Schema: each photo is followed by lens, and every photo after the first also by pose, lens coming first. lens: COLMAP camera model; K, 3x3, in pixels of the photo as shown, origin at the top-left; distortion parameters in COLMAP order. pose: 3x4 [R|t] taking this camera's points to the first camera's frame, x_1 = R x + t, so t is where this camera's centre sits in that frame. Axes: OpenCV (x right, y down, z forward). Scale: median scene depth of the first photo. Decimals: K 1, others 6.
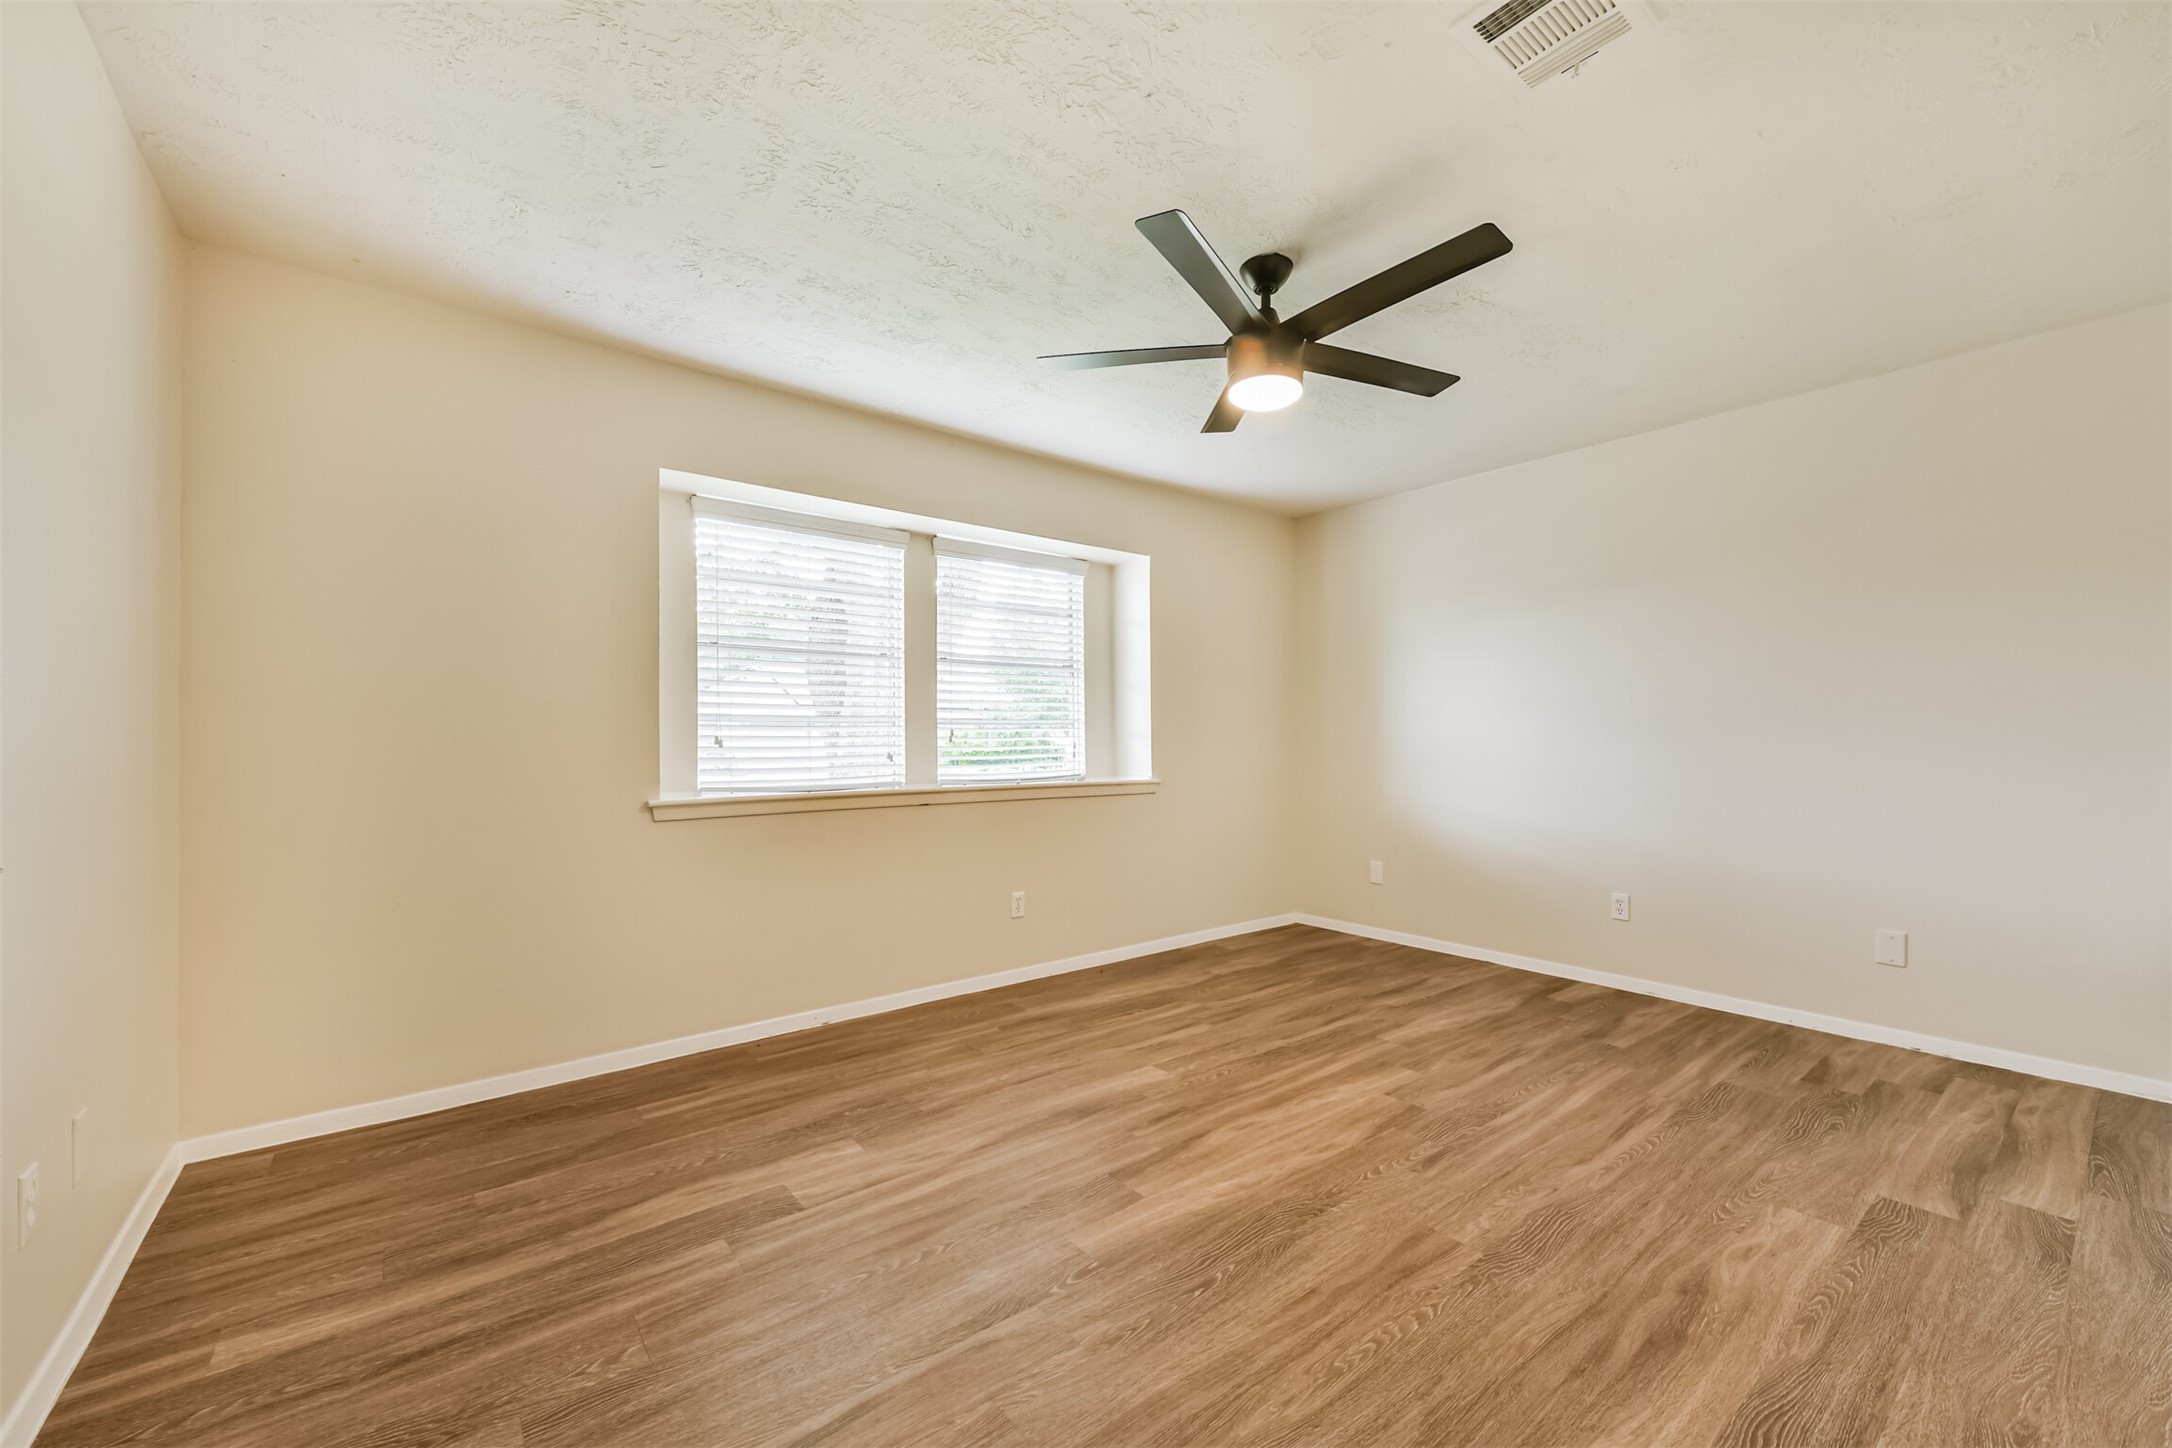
lens RADIAL K [[849.9, 0, 1090.8], [0, 849.9, 736.3], [0, 0, 1]] dist [-0.000041, -0.000143]
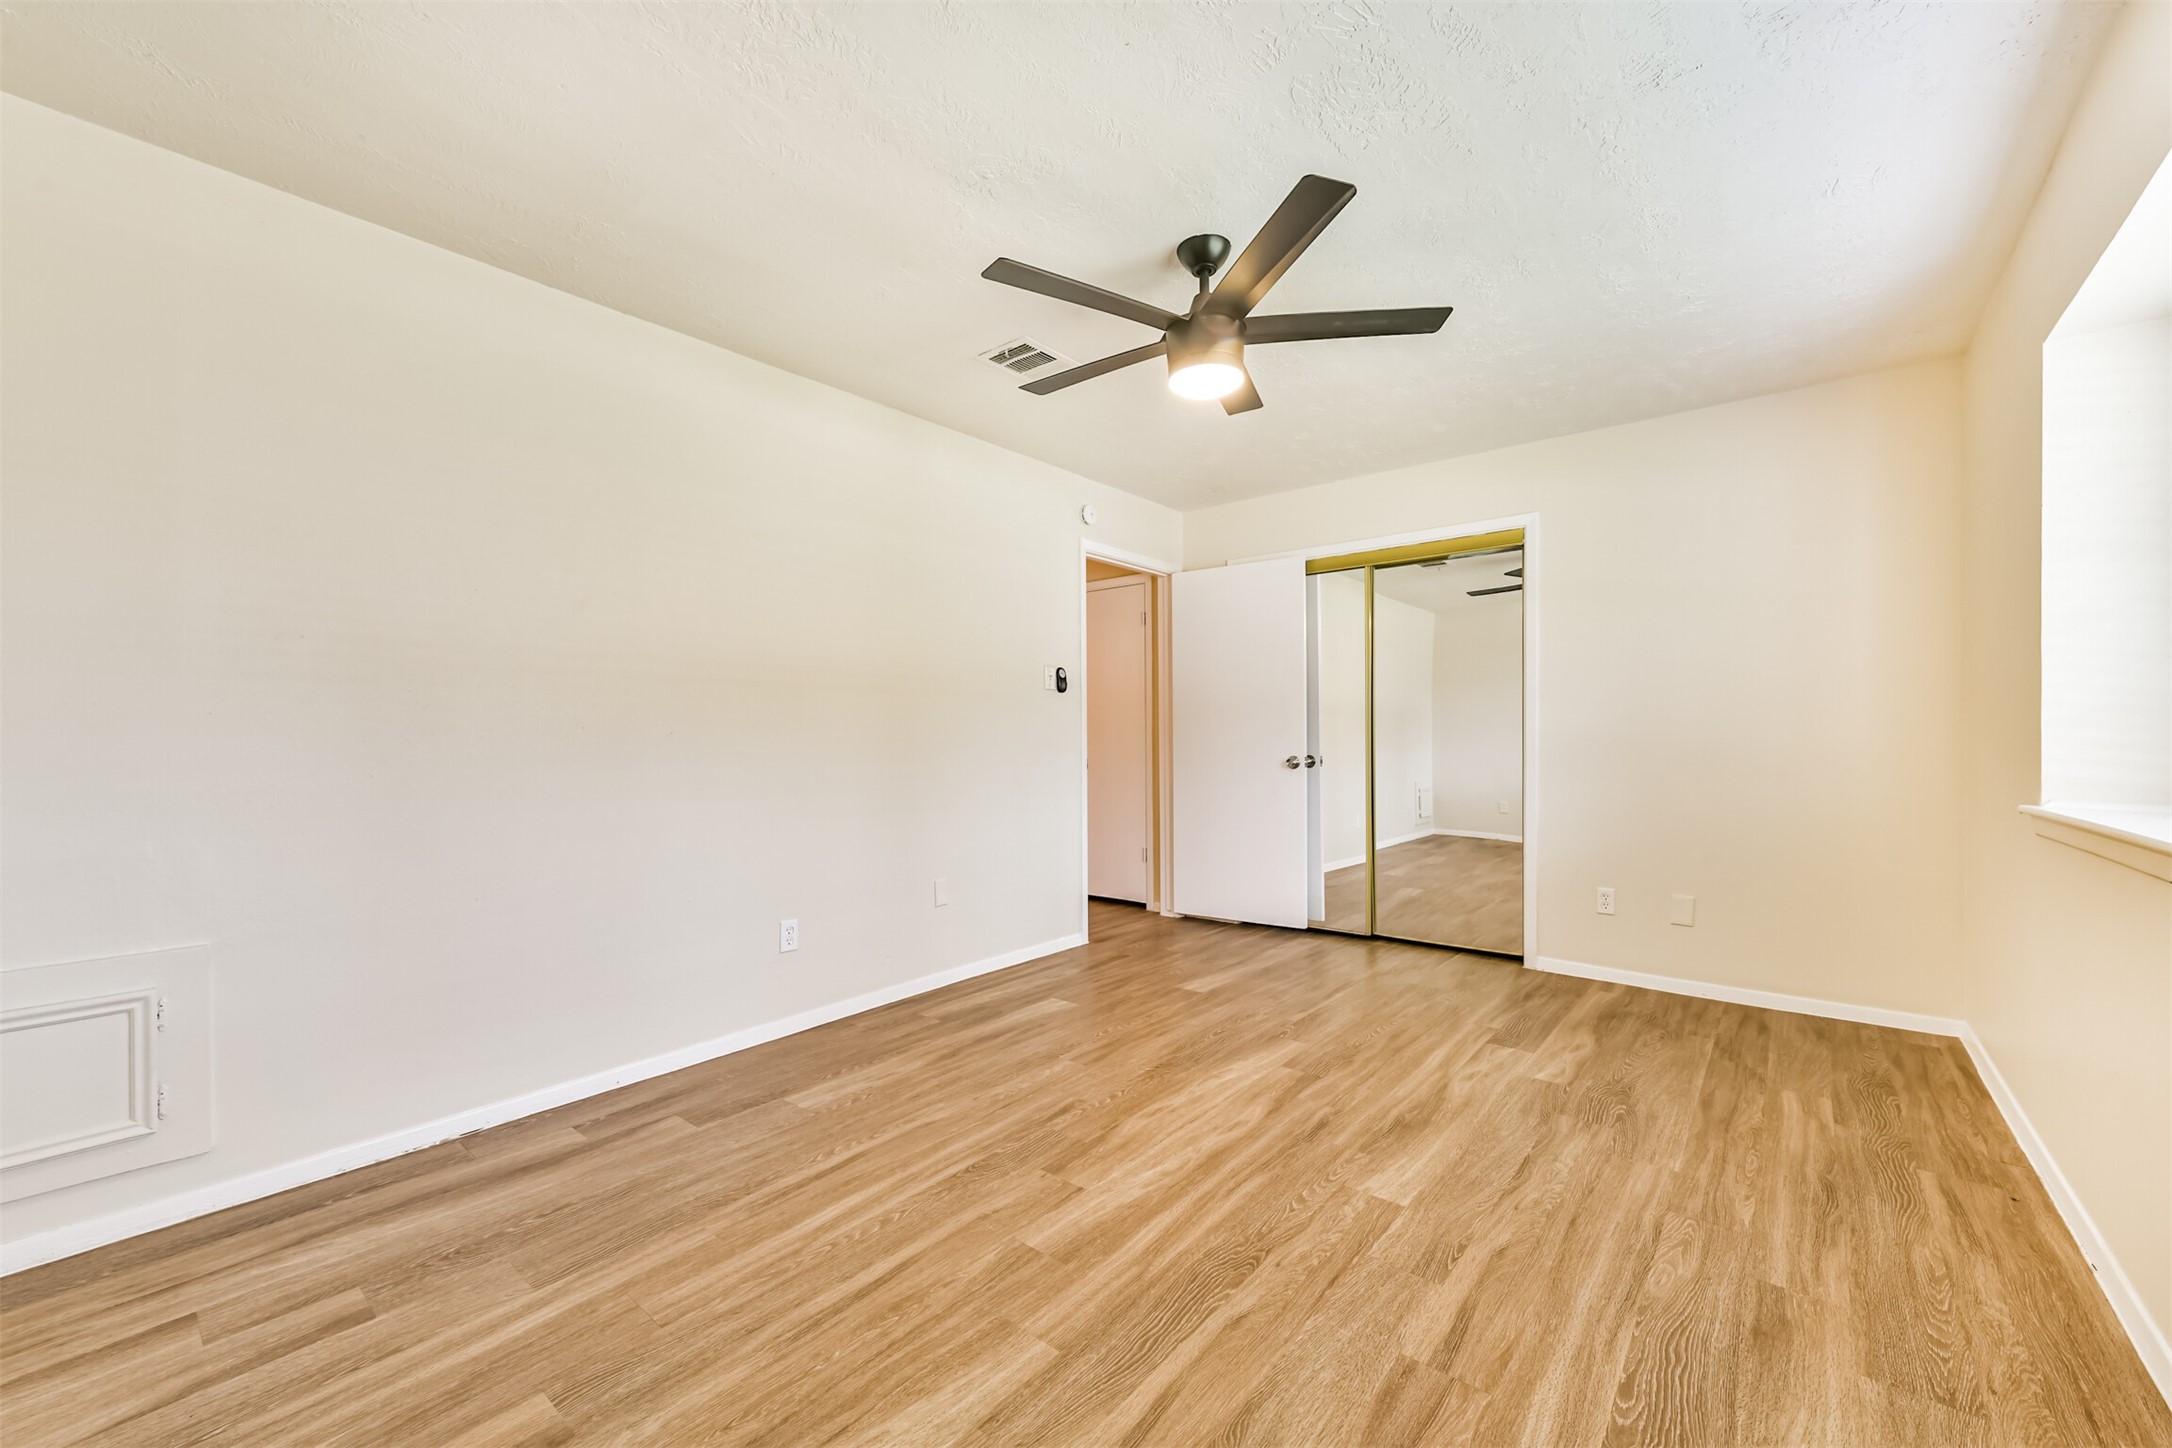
lens RADIAL K [[849.9, 0, 1090.8], [0, 849.9, 736.3], [0, 0, 1]] dist [-0.000041, -0.000143]
pose [[-0.979079, 0.008565, -0.203298, 0.537389], [0.011423, 0.999852, -0.012891, 0.020302], [0.203157, -0.014943, -0.979032, 1.924986]]
